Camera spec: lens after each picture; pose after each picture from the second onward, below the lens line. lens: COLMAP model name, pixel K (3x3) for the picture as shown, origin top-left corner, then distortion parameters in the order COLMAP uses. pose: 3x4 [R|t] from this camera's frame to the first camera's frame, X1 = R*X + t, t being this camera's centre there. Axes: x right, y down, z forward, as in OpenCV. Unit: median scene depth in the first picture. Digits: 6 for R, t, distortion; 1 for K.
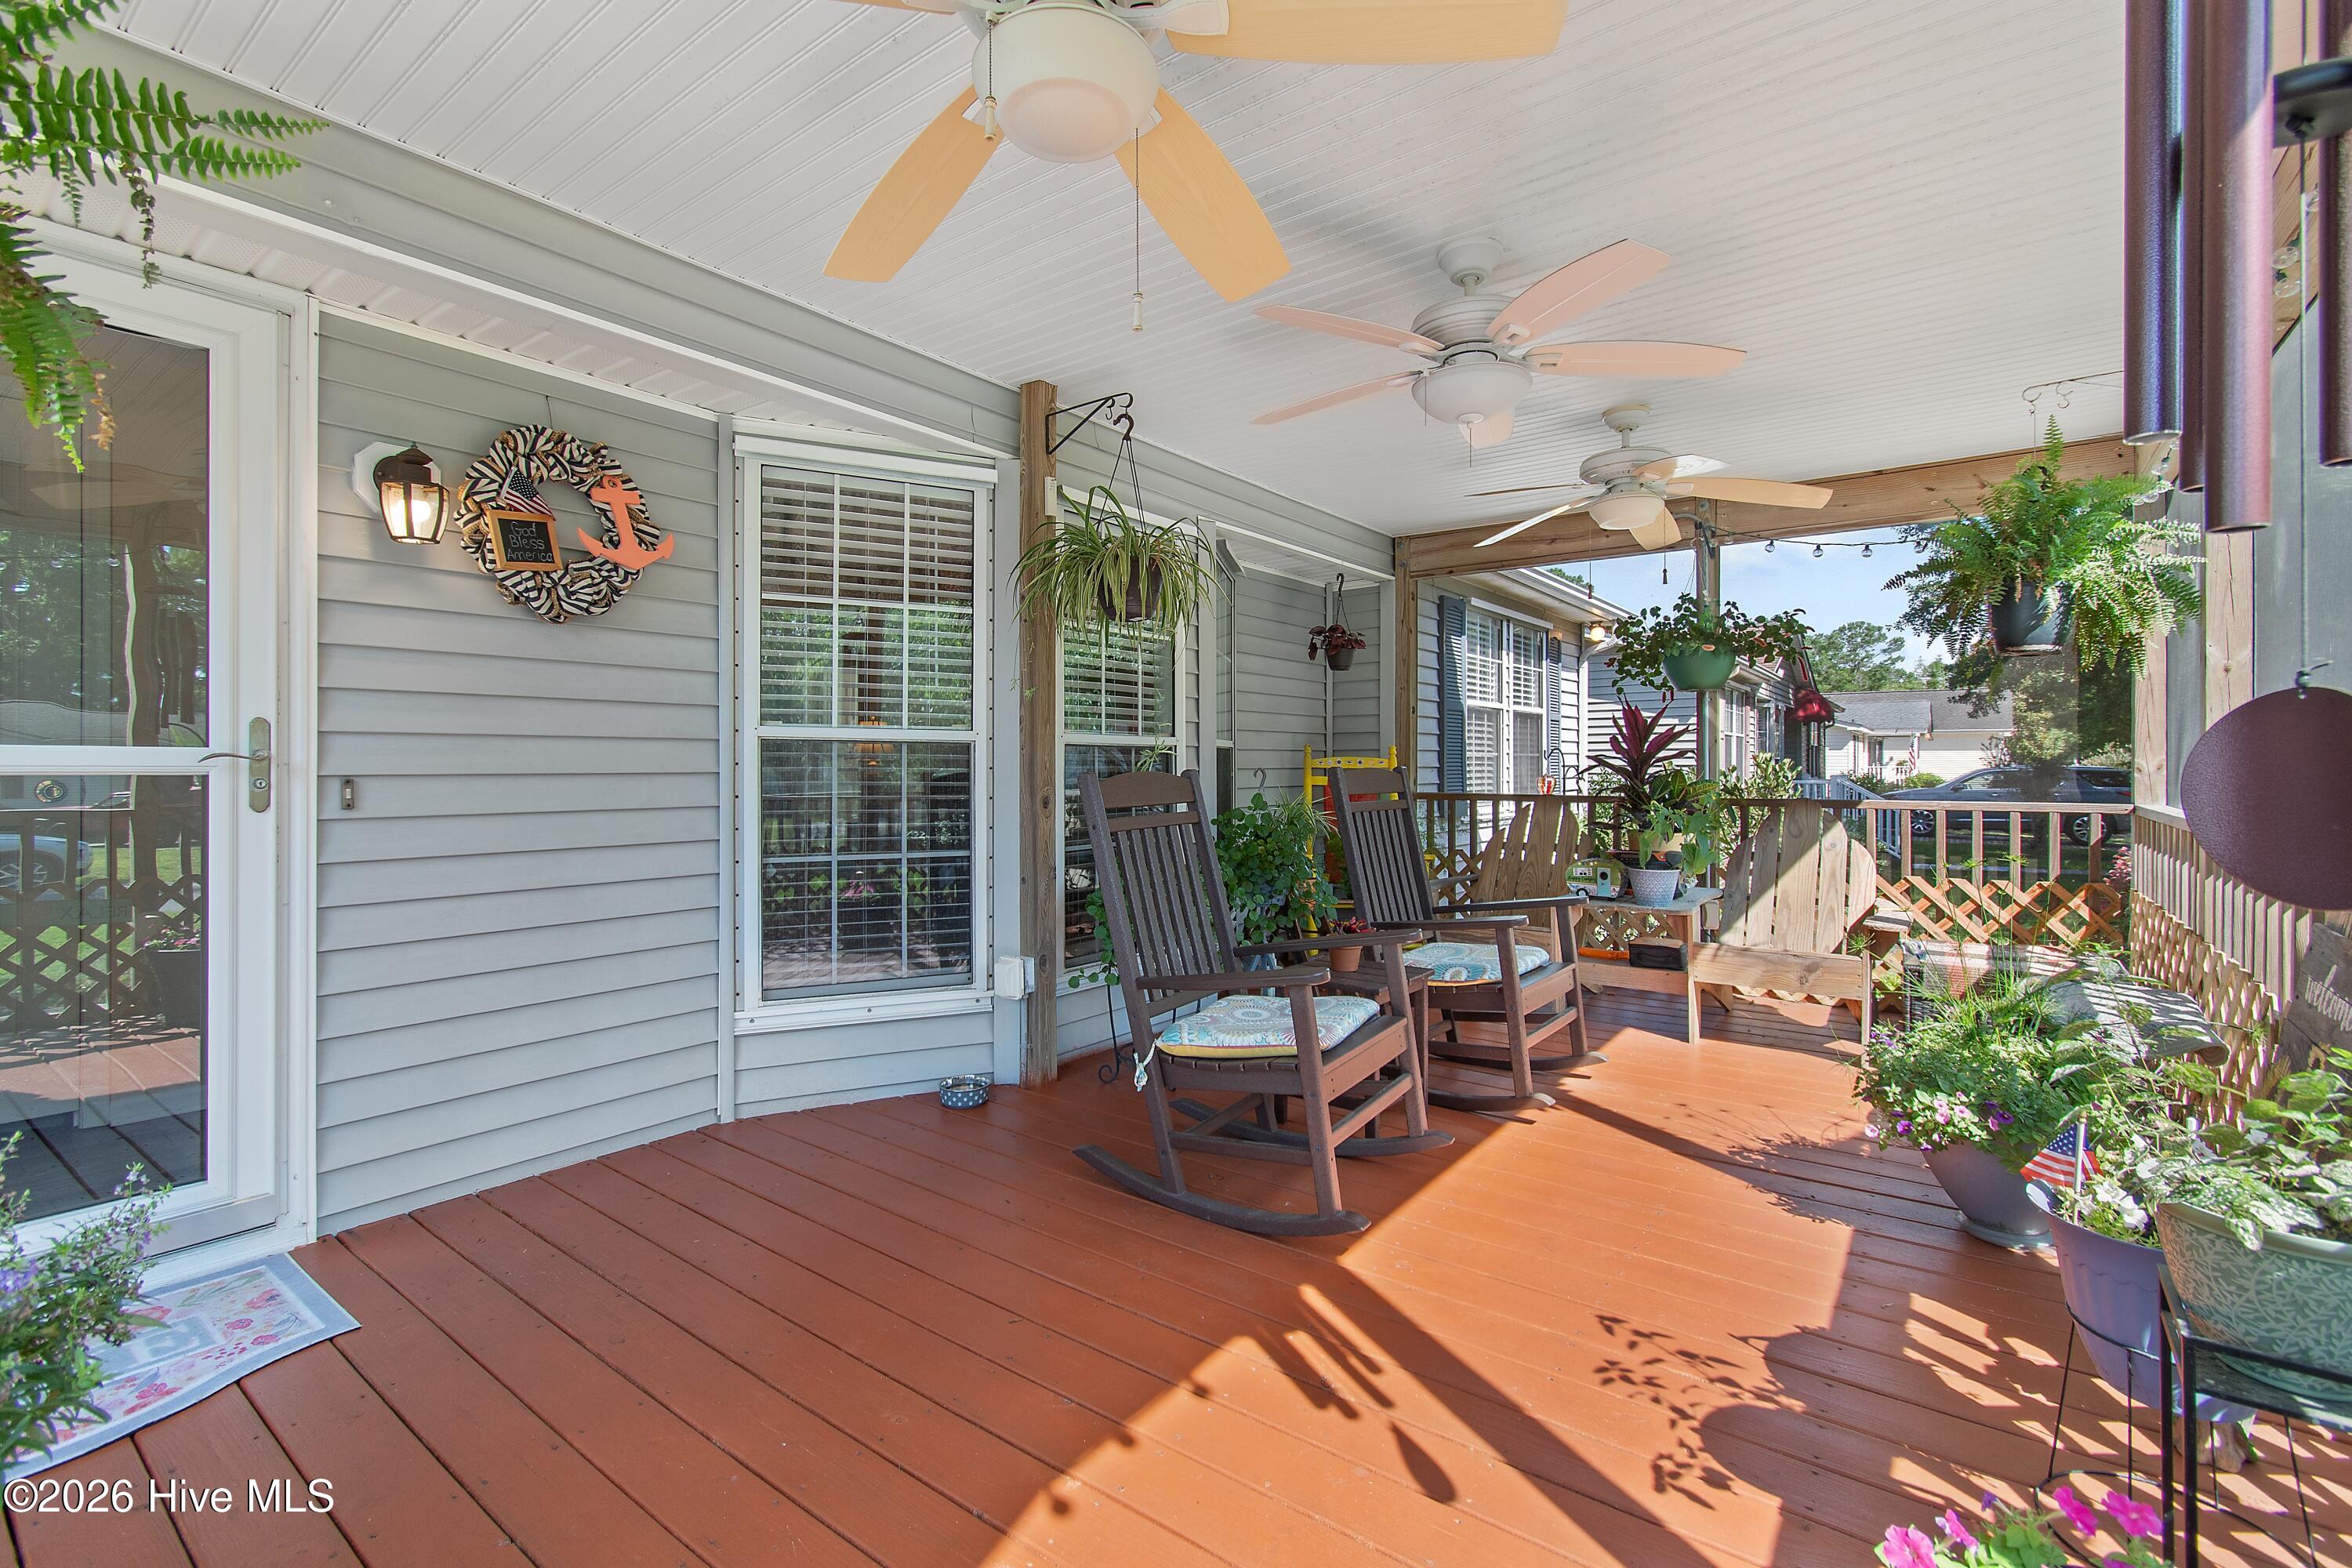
lens RADIAL K [[1034.8, 0, 1172.3], [0, 1034.8, 766.9], [0, 0, 1]] dist [0.000448, -0.000911]
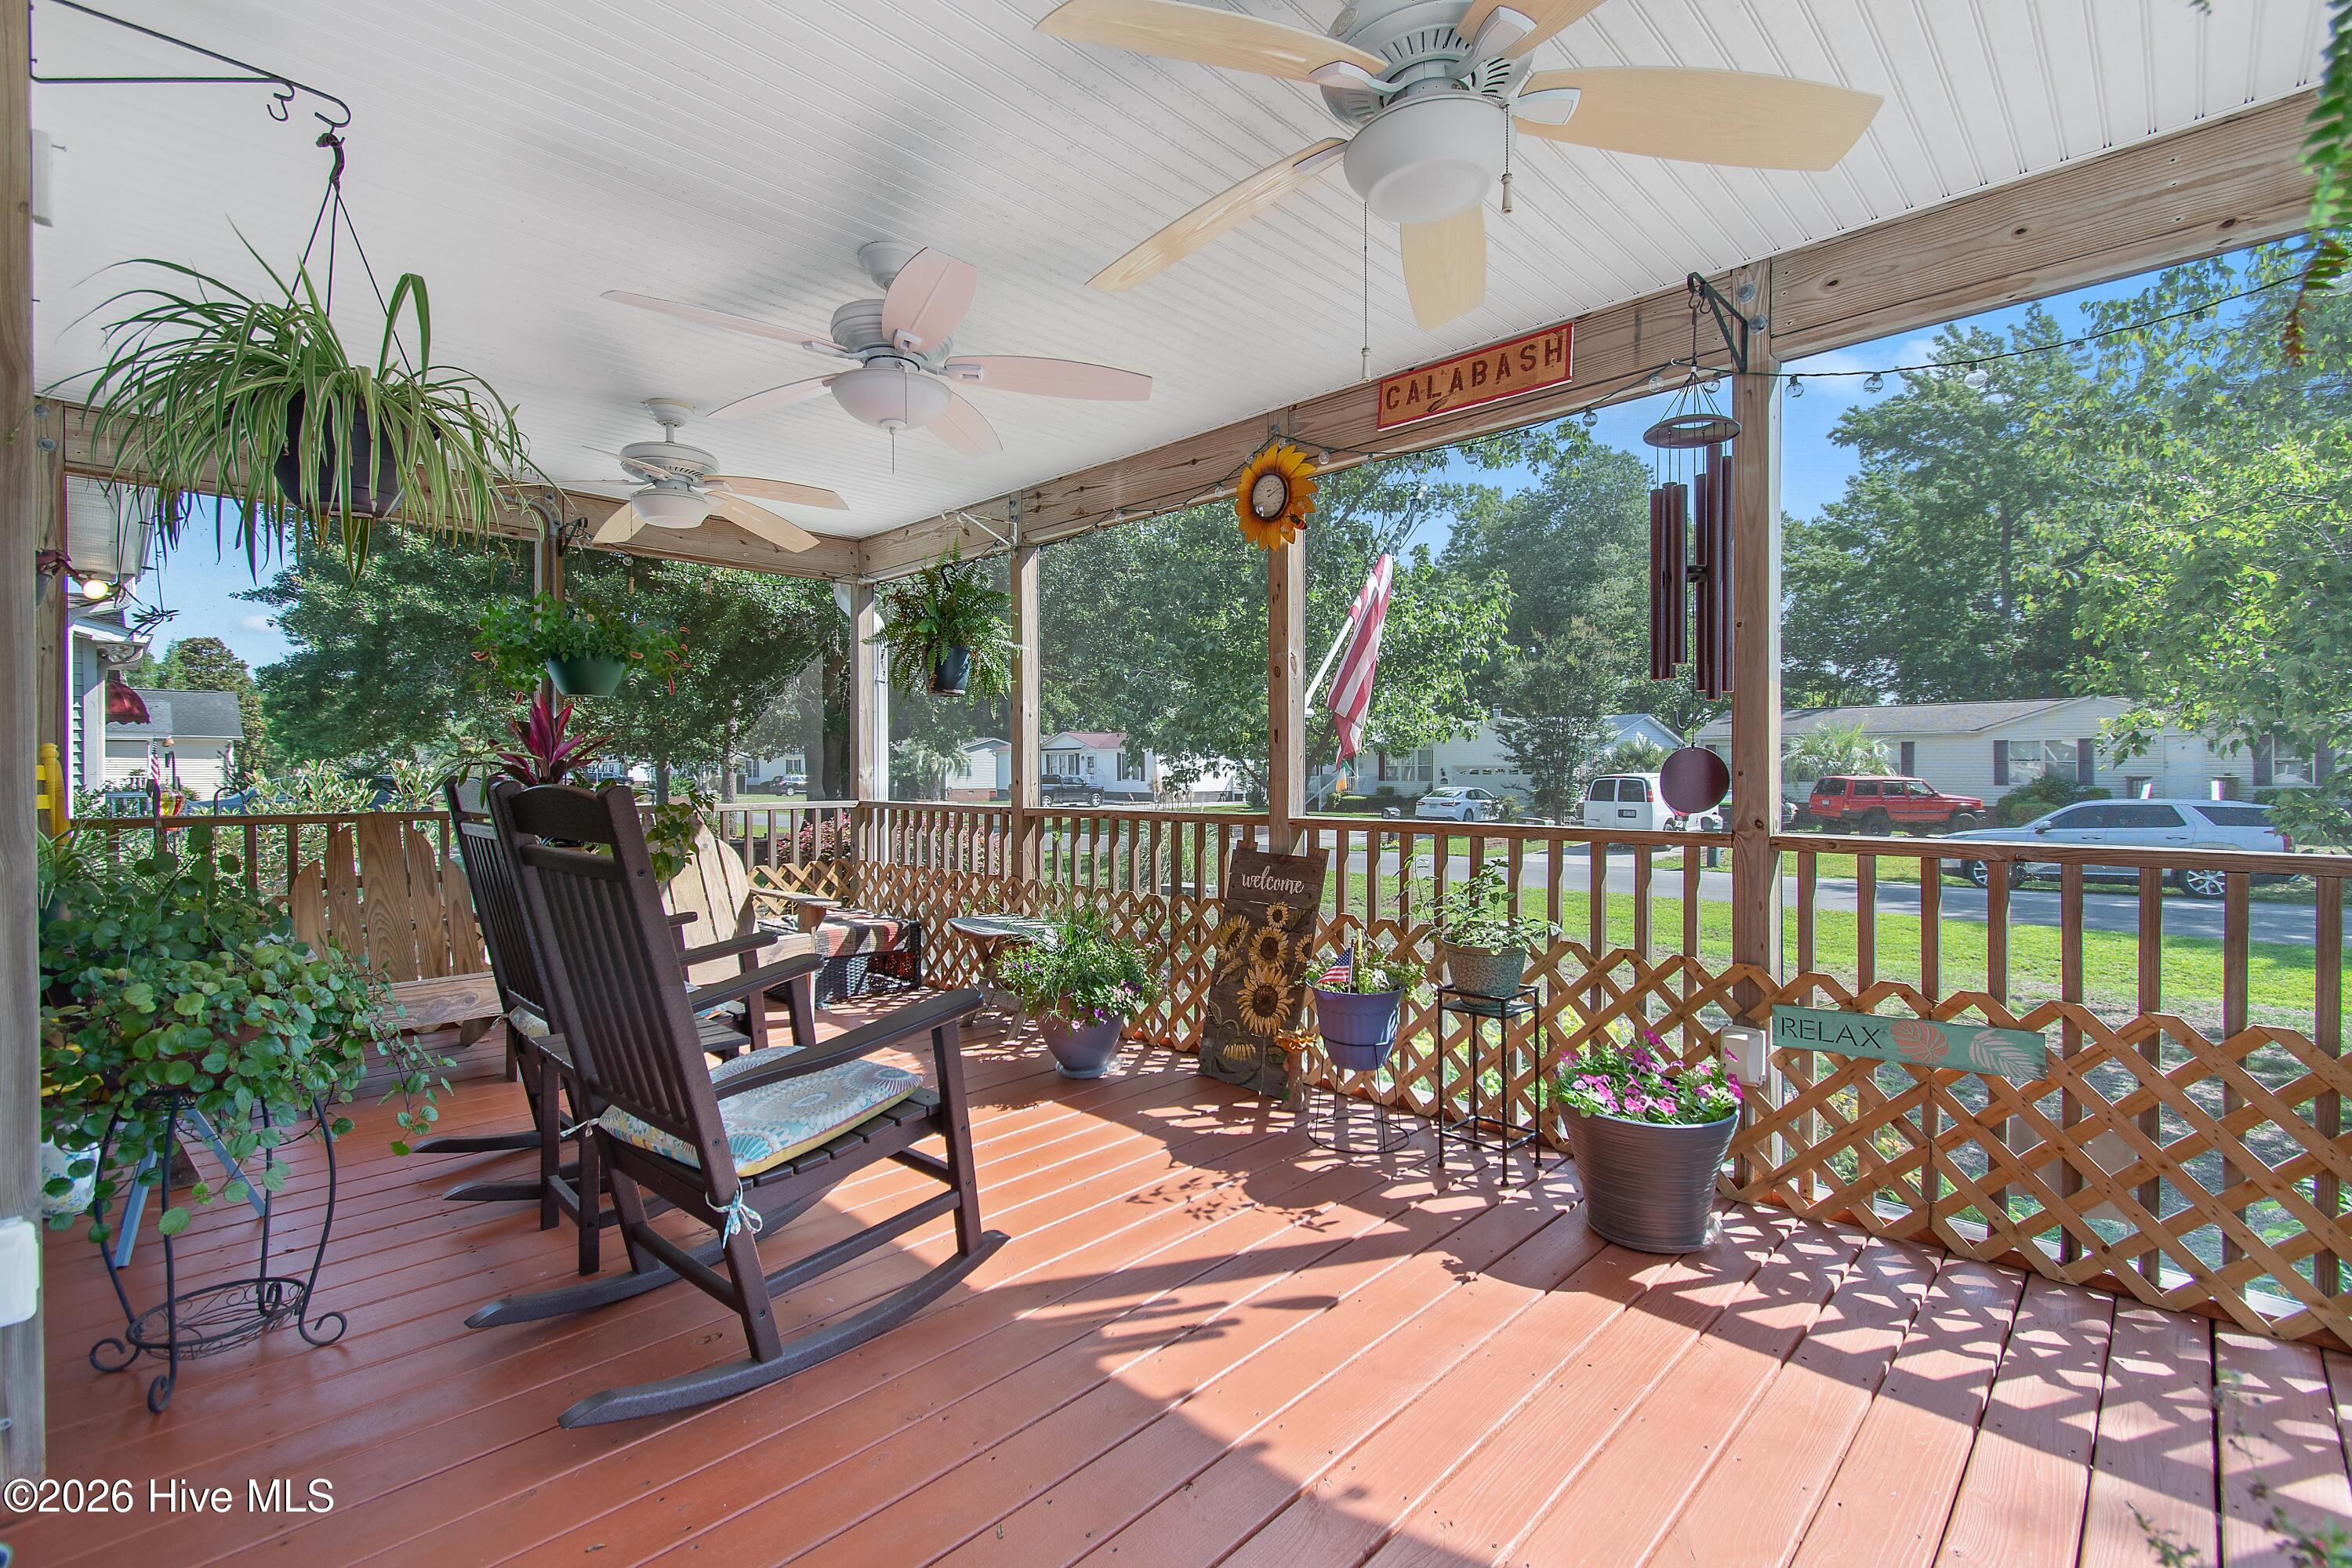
lens RADIAL K [[1034.8, 0, 1173.7], [0, 1034.8, 780.6], [0, 0, 1]] dist [0.000448, -0.000911]
pose [[0.132327, -0.009208, 0.991163, -0.931679], [0.005204, 0.999950, 0.008595, -0.001860], [-0.991192, 0.004020, 0.132368, 0.847395]]
